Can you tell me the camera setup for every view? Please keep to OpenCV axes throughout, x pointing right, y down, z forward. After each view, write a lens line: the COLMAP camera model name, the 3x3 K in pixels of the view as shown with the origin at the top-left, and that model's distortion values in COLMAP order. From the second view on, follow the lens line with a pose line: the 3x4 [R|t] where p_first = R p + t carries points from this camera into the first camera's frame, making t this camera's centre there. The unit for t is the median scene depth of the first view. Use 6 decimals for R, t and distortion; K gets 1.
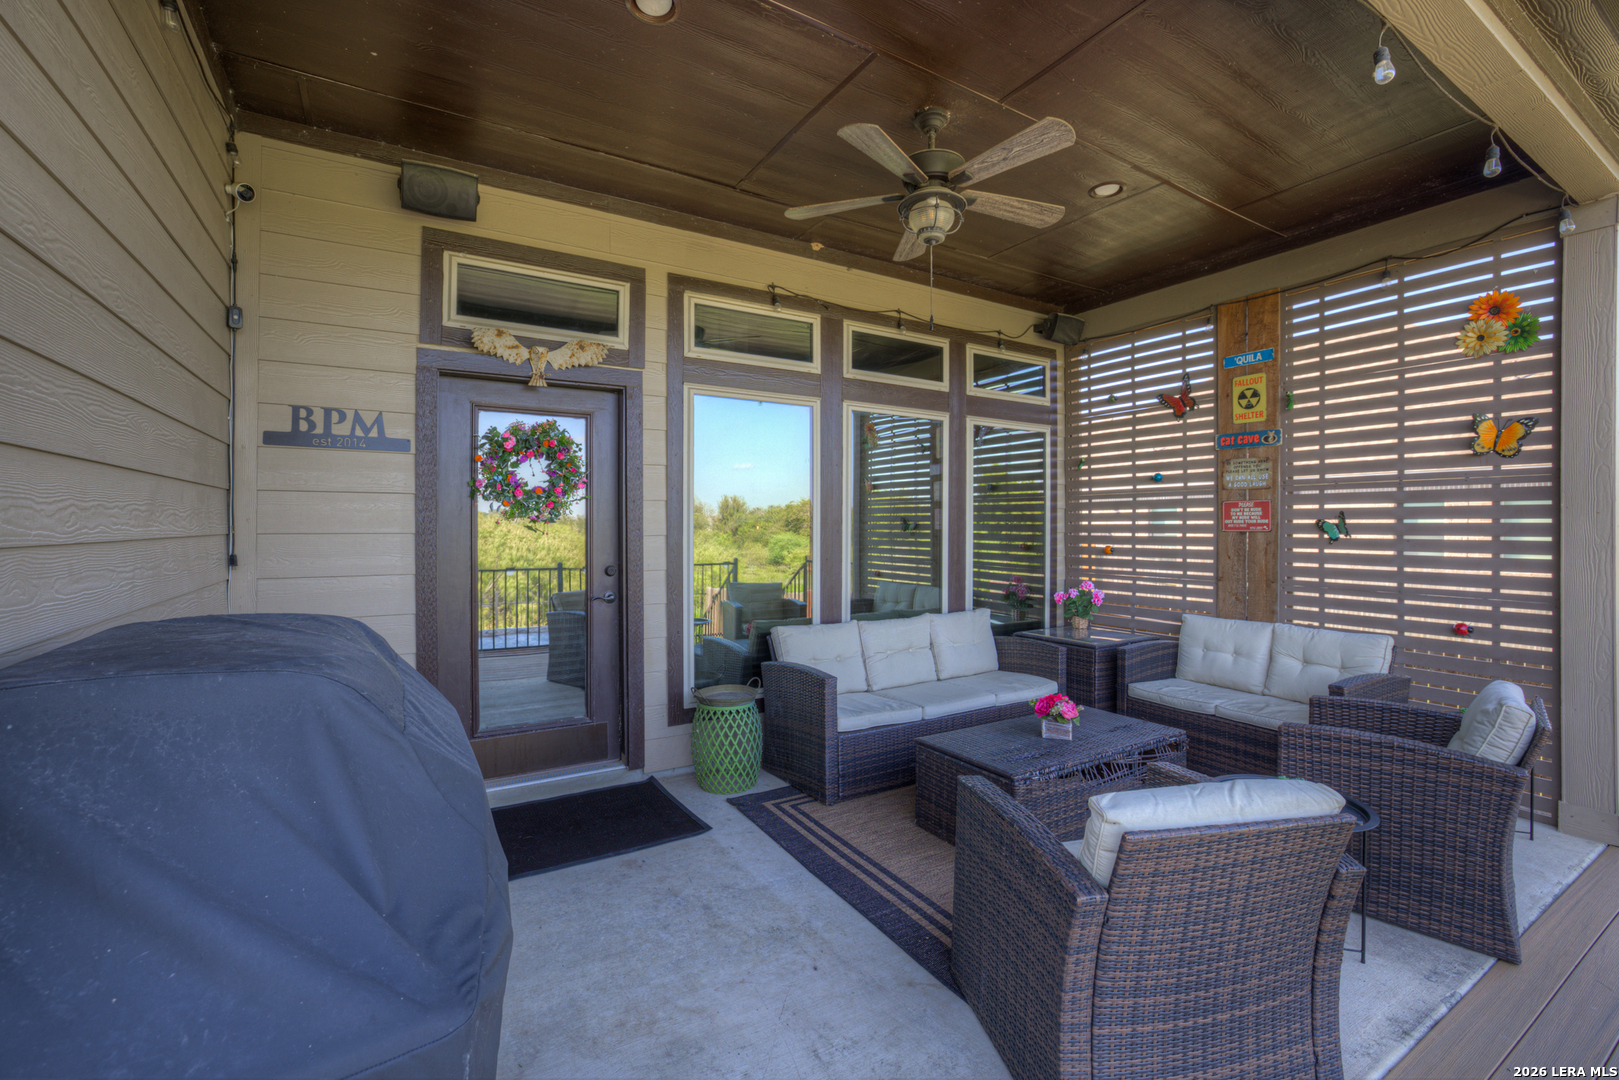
lens RADIAL K [[694.4, 0, 798.1], [0, 694.4, 526.3], [0, 0, 1]] dist [-0.046314, 0.017354]
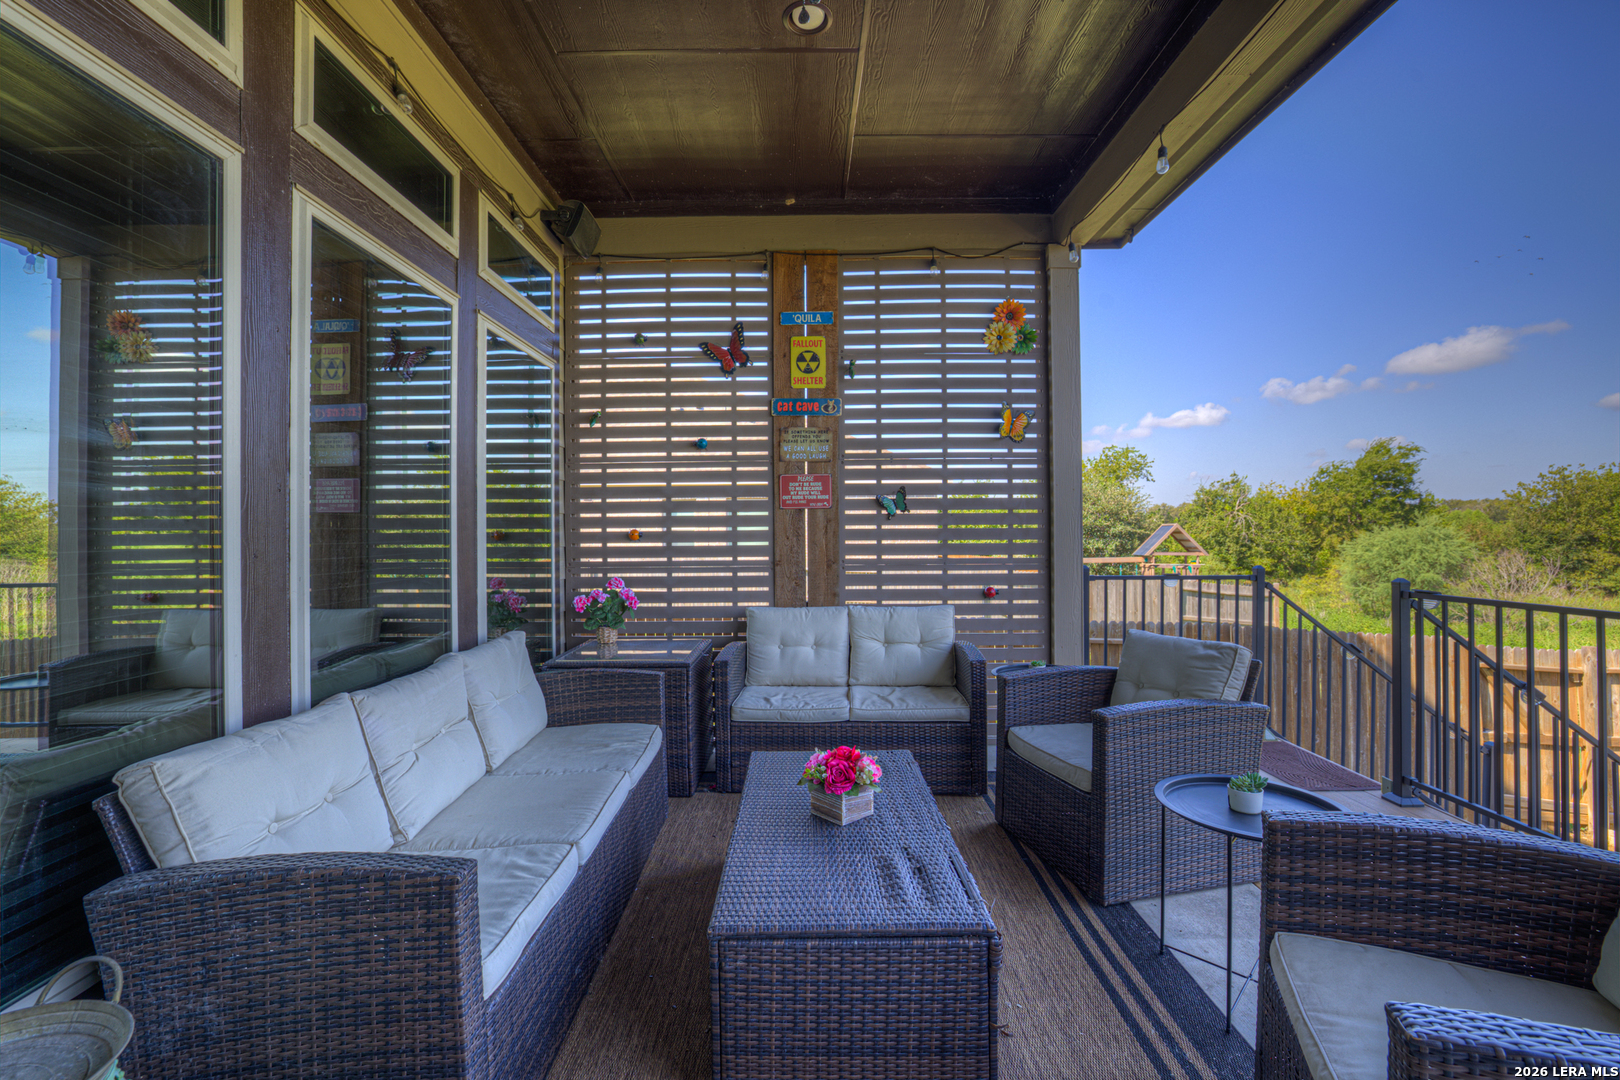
lens RADIAL K [[694.8, 0, 798.6], [0, 694.8, 526.3], [0, 0, 1]] dist [-0.046314, 0.017354]
pose [[0.513980, 0.001066, 0.857801, -0.138884], [0.008946, 0.999938, -0.006603, 0.037828], [-0.857755, 0.011068, 0.513939, 0.547303]]
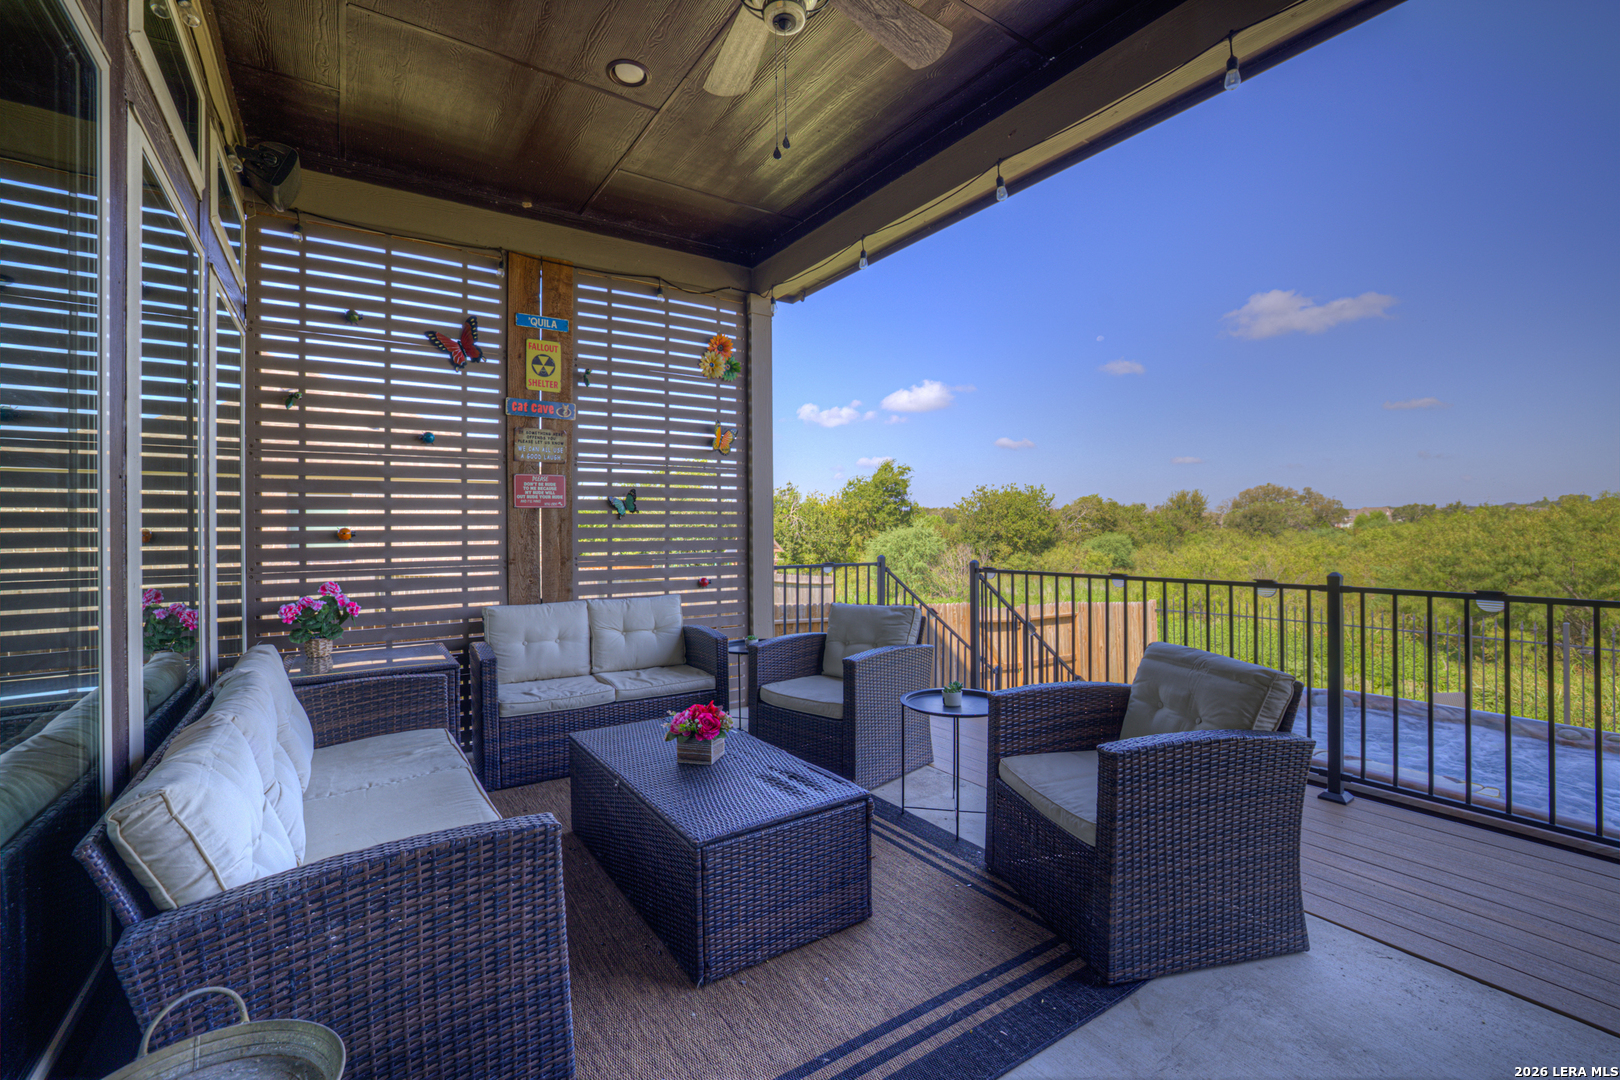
lens RADIAL K [[694.8, 0, 798.6], [0, 694.8, 526.3], [0, 0, 1]] dist [-0.046314, 0.017354]
pose [[-0.052953, 0.002548, 0.998594, -0.303691], [0.009748, 0.999950, -0.002035, 0.038705], [-0.998549, 0.009627, -0.052975, 0.714217]]
